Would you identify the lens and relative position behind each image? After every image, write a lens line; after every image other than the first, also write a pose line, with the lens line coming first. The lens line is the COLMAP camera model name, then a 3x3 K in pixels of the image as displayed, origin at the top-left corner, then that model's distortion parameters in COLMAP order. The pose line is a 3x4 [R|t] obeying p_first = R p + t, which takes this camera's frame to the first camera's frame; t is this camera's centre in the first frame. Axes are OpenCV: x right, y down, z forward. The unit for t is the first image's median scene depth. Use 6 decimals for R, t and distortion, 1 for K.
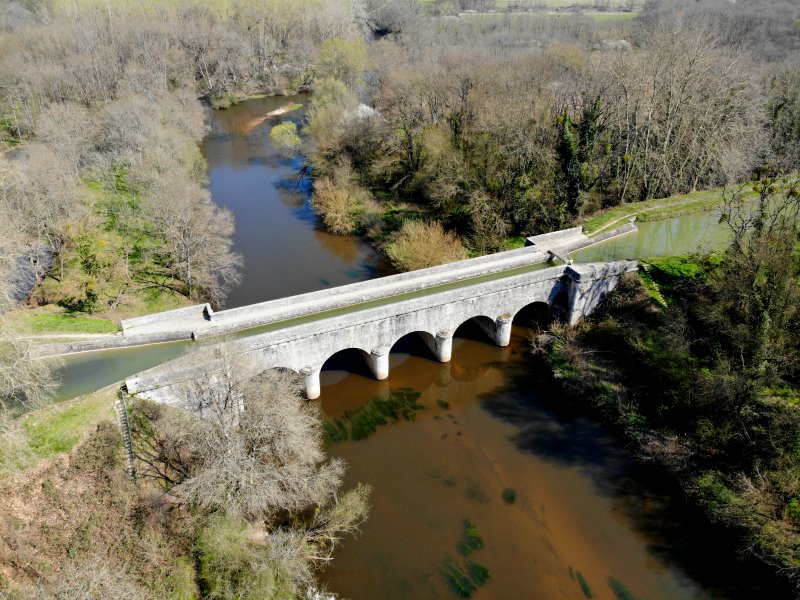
lens RADIAL K [[602.6, 0, 400.0], [0, 602.6, 300.0], [0, 0, 1]] dist [0.049770, -0.001704]
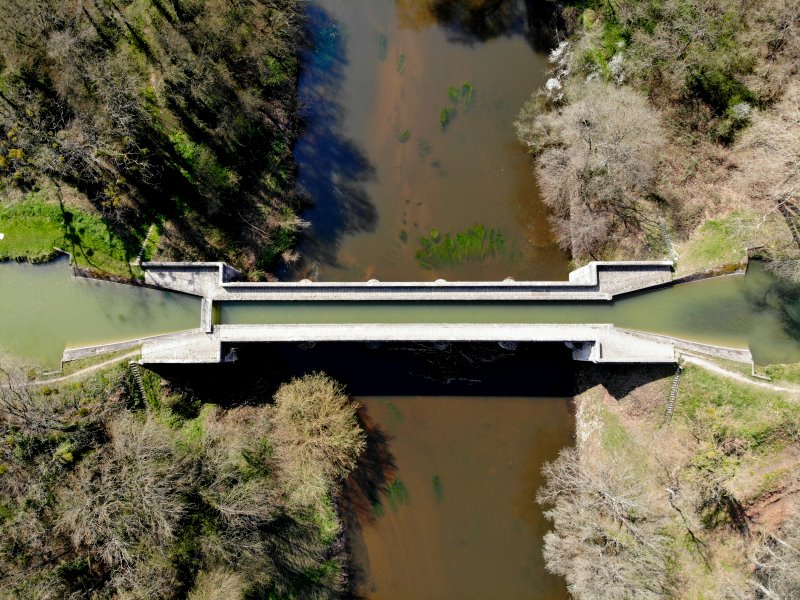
lens RADIAL K [[602.6, 0, 400.0], [0, 602.6, 300.0], [0, 0, 1]] dist [0.049770, -0.001704]
pose [[-0.918915, -0.392043, 0.043572, -0.019093], [0.204438, -0.378870, 0.902587, -0.835913], [-0.337344, 0.838308, 0.428298, 0.541253]]
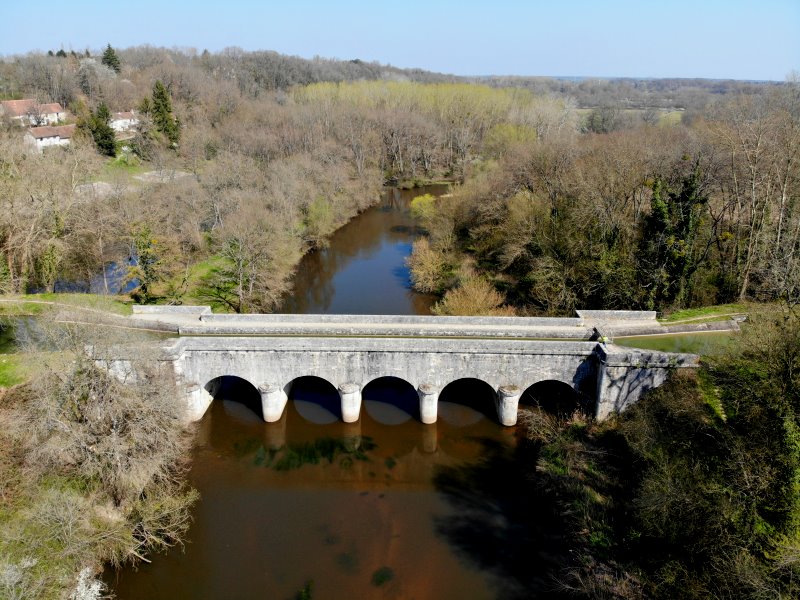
lens RADIAL K [[602.6, 0, 400.0], [0, 602.6, 300.0], [0, 0, 1]] dist [0.049770, -0.001704]
pose [[0.908408, 0.153340, -0.388950, 0.343471], [-0.222434, 0.964978, -0.139069, 0.060152], [0.354004, 0.212847, 0.910702, 0.156293]]
